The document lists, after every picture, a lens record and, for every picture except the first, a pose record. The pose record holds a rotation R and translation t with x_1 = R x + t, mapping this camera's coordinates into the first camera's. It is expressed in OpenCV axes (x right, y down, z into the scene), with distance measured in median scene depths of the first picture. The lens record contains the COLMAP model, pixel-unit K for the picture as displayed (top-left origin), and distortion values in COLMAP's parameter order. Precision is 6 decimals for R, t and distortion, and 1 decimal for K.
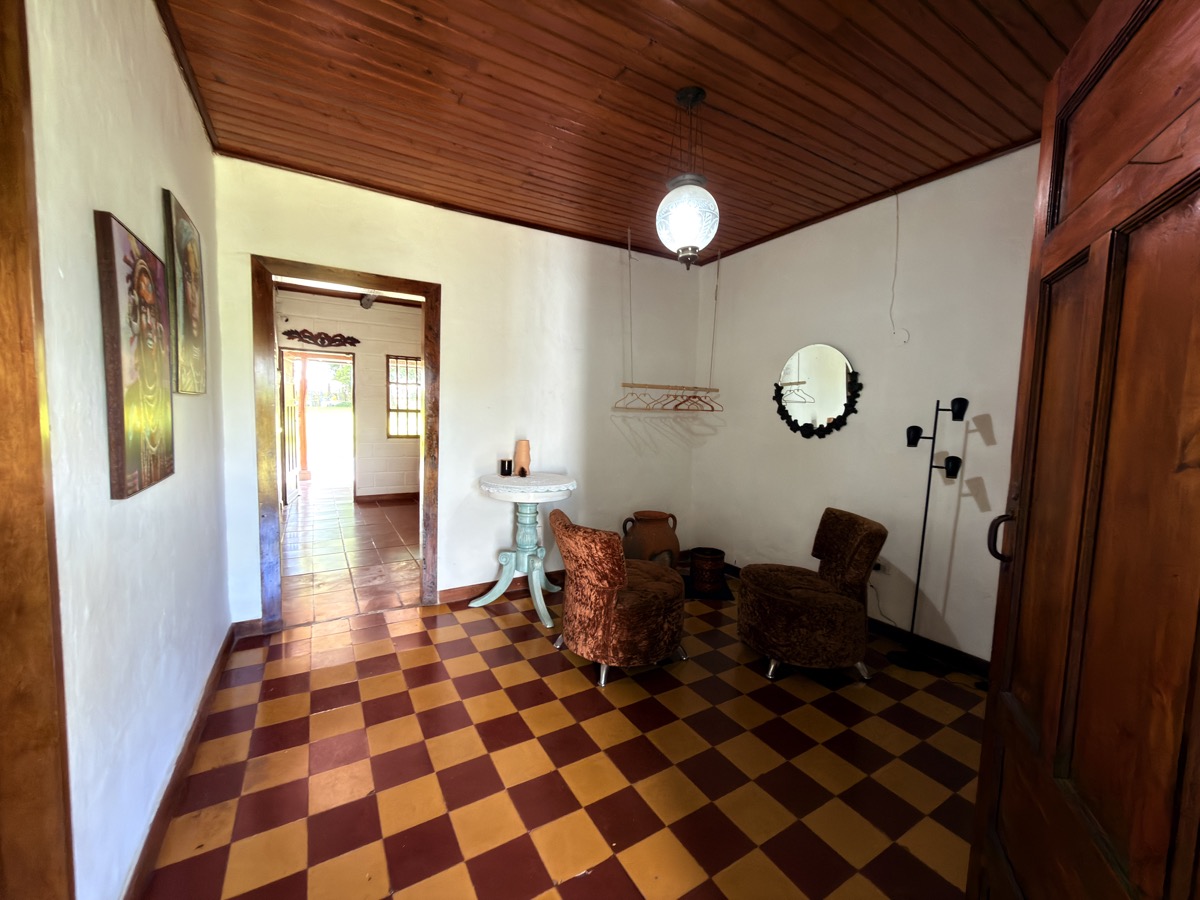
lens RADIAL K [[478.7, 0, 598.4], [0, 478.7, 449.7], [0, 0, 1]] dist [0.011712, -0.000072]
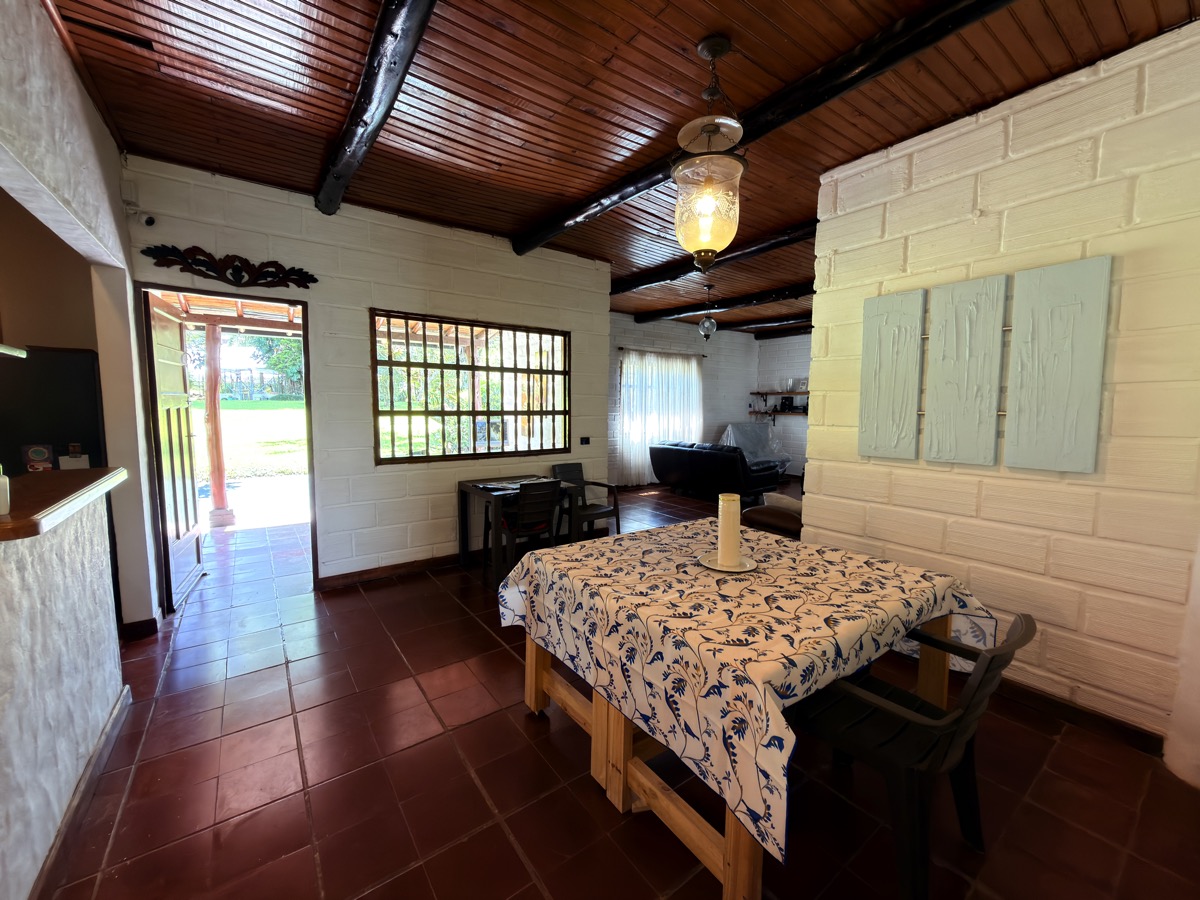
lens RADIAL K [[478.7, 0, 596.3], [0, 478.7, 446.8], [0, 0, 1]] dist [0.011712, -0.000072]
pose [[0.995479, -0.024245, 0.091840, -0.246949], [0.022568, 0.999560, 0.019260, -0.049816], [-0.092267, -0.017101, 0.995587, 0.451340]]
